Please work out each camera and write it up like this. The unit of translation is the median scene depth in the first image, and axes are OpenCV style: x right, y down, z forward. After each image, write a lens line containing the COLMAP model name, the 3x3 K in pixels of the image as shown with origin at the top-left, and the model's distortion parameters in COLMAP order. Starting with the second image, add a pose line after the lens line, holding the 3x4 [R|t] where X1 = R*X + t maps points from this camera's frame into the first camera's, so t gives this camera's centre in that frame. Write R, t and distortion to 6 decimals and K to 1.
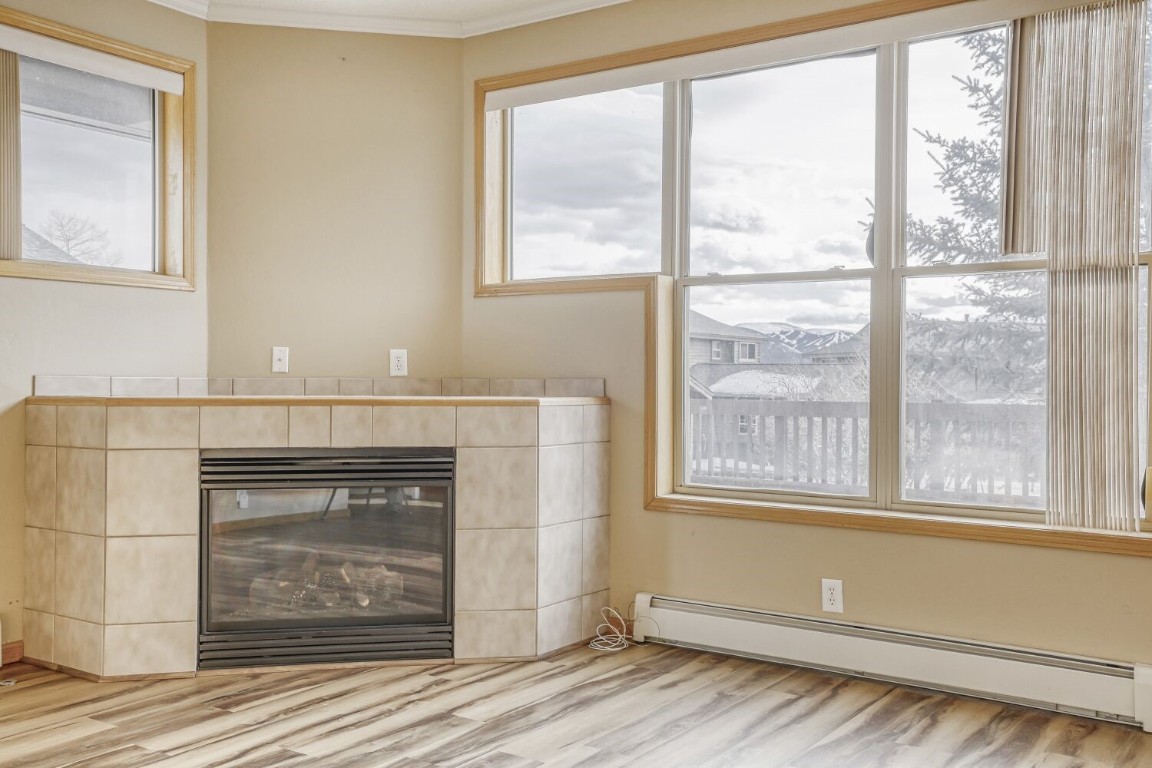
lens RADIAL K [[1089.5, 0, 577.5], [0, 1089.5, 381.1], [0, 0, 1]] dist [0.053629, 0.000000]
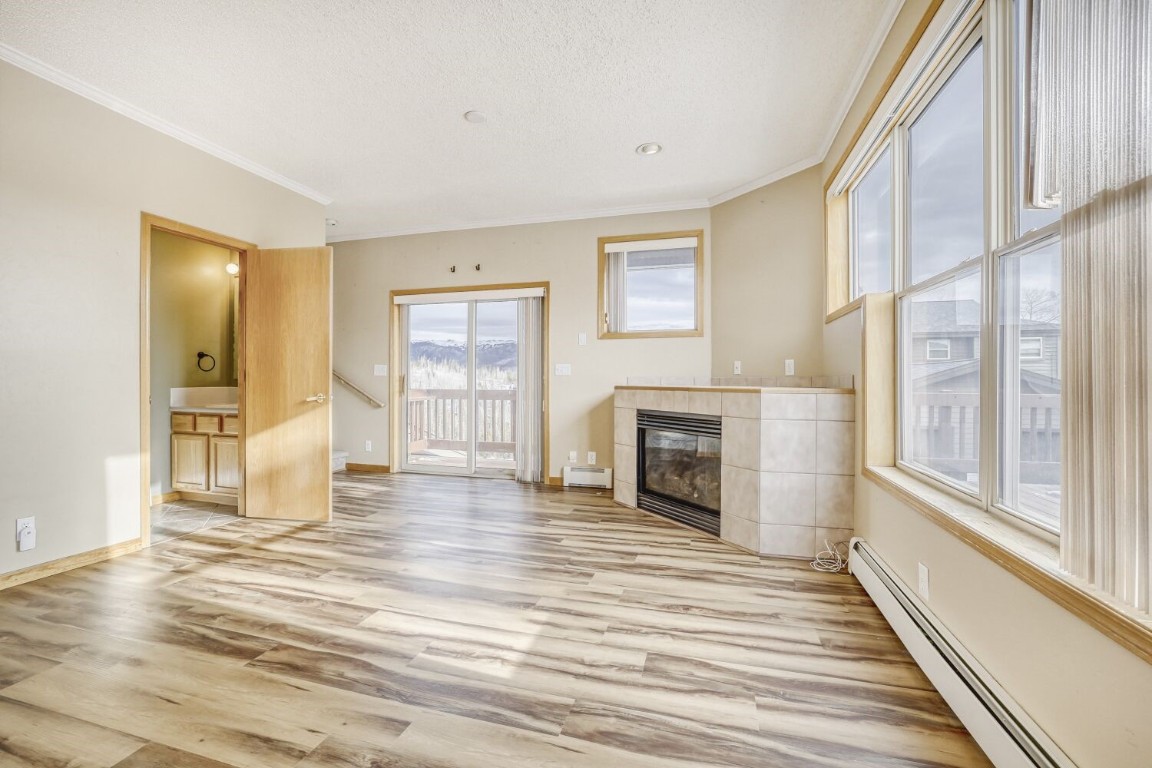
lens RADIAL K [[504.8, 0, 572.6], [0, 504.8, 388.1], [0, 0, 1]] dist [-0.019608, 0.006112]
pose [[0.302931, 0.005260, -0.952998, 0.565466], [0.002065, 0.999979, 0.006175, 0.011176], [0.953010, -0.003838, 0.302913, 0.532377]]
